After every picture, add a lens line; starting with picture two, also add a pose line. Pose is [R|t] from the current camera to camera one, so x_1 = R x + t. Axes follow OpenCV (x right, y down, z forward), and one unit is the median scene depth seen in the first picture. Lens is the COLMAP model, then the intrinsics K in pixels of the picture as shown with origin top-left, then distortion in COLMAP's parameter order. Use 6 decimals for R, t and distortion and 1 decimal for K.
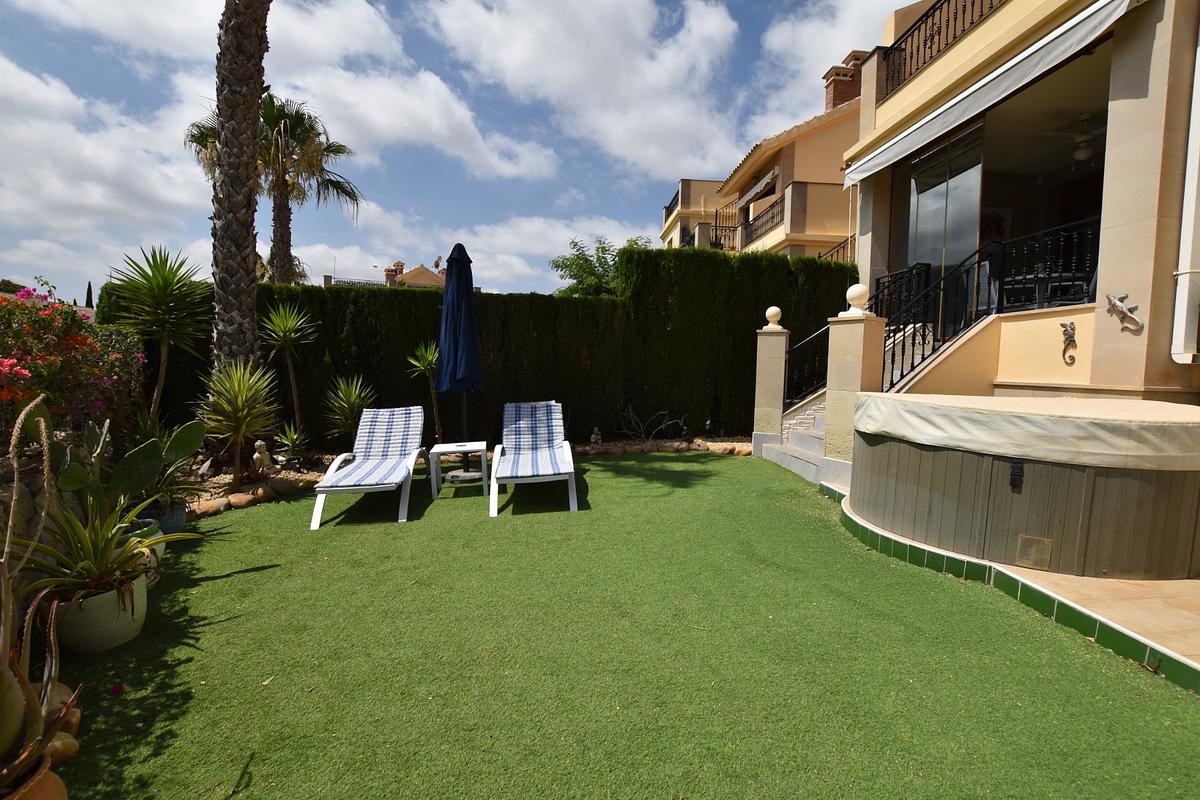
lens RADIAL K [[529.5, 0, 605.1], [0, 529.5, 398.2], [0, 0, 1]] dist [-0.053538, 0.020394]
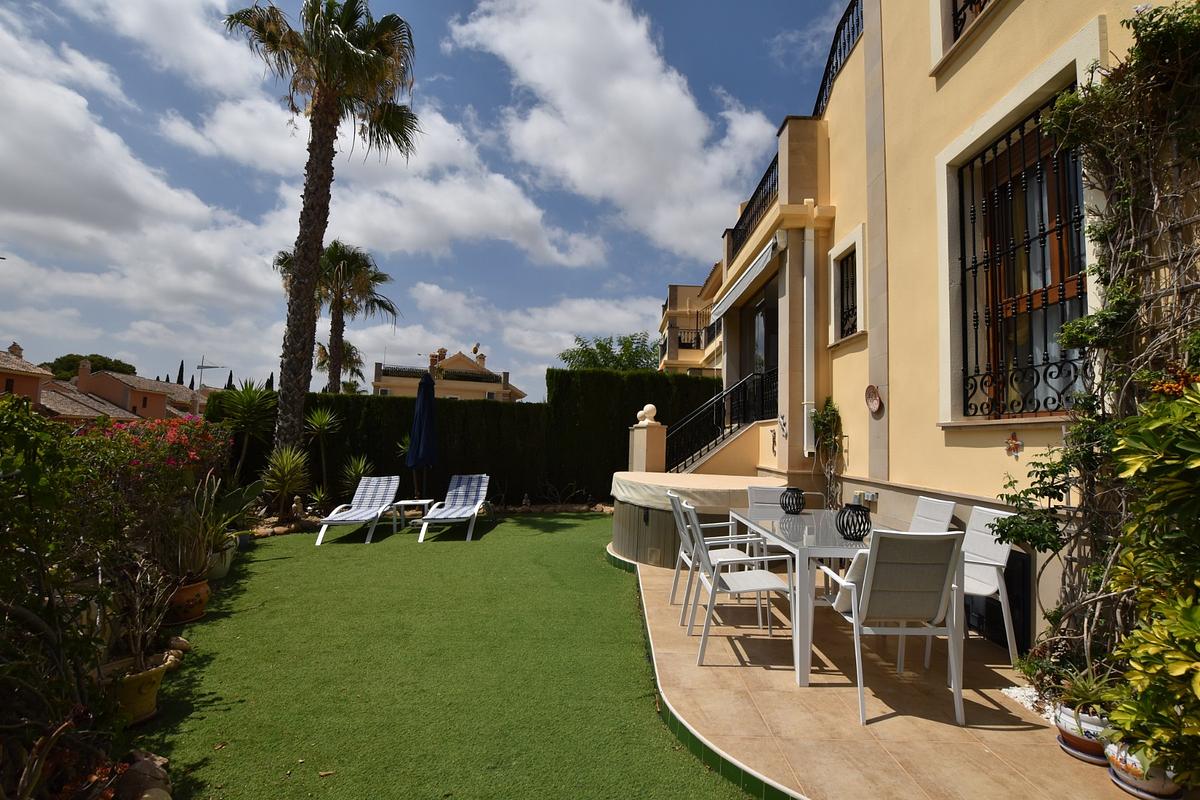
lens RADIAL K [[536.9, 0, 600.0], [0, 536.9, 400.0], [0, 0, 1]] dist [-0.023193, 0.000130]
pose [[0.993863, 0.001937, -0.110604, 0.422400], [-0.017047, 0.990586, -0.135826, -0.002803], [0.109300, 0.136878, 0.984539, -0.525636]]
